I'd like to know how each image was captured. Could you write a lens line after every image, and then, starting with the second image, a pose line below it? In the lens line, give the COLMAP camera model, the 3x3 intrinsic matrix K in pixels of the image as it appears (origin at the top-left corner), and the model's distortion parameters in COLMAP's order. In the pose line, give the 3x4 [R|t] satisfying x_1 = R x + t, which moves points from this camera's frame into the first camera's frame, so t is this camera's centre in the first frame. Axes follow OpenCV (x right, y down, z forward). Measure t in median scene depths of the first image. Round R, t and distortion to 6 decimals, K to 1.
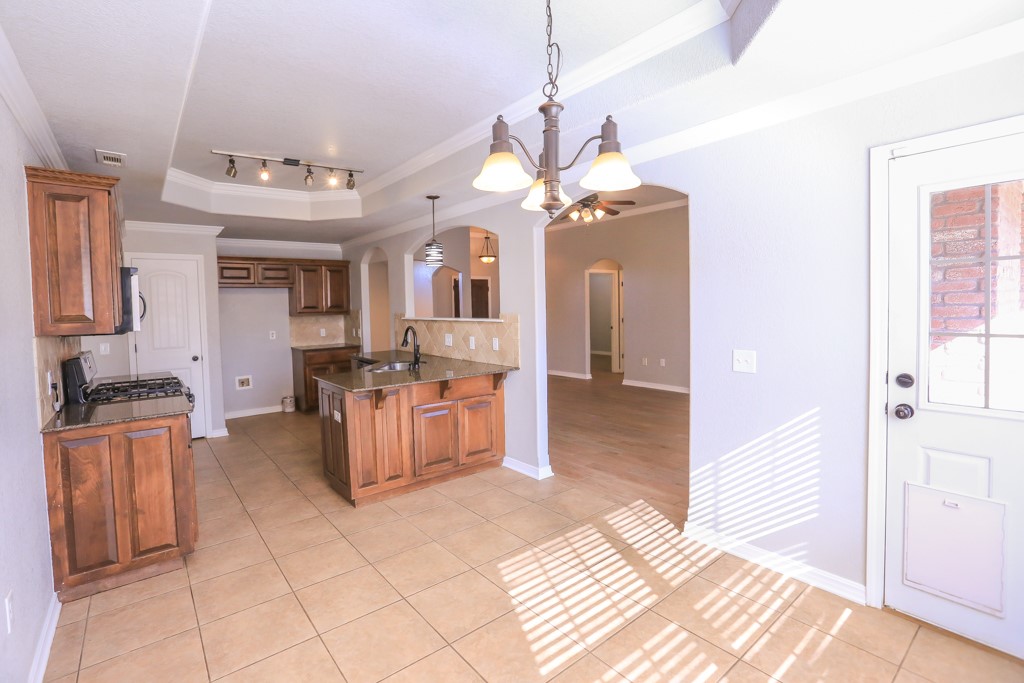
lens RADIAL K [[453.3, 0, 468.2], [0, 453.3, 324.9], [0, 0, 1]] dist [-0.042128, 0.000811]
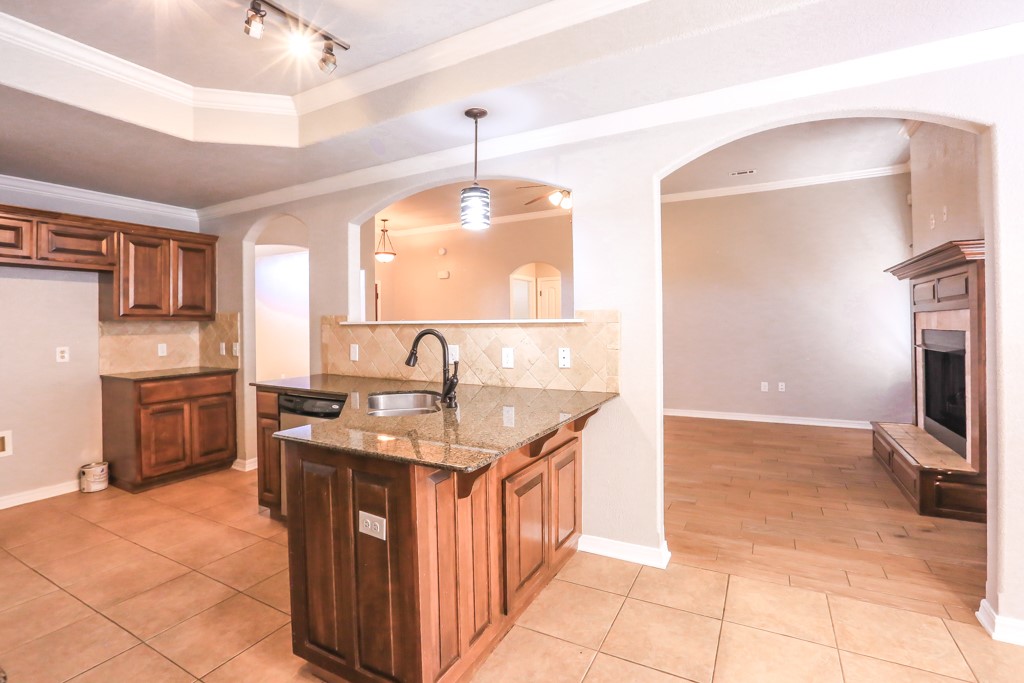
lens RADIAL K [[482.3, 0, 502.0], [0, 482.3, 318.0], [0, 0, 1]] dist [-0.053114, 0.021385]
pose [[0.913675, 0.014512, 0.406186, -0.182144], [0.008296, 0.998488, -0.054336, 0.014231], [-0.406360, 0.053015, 0.912174, 0.259185]]
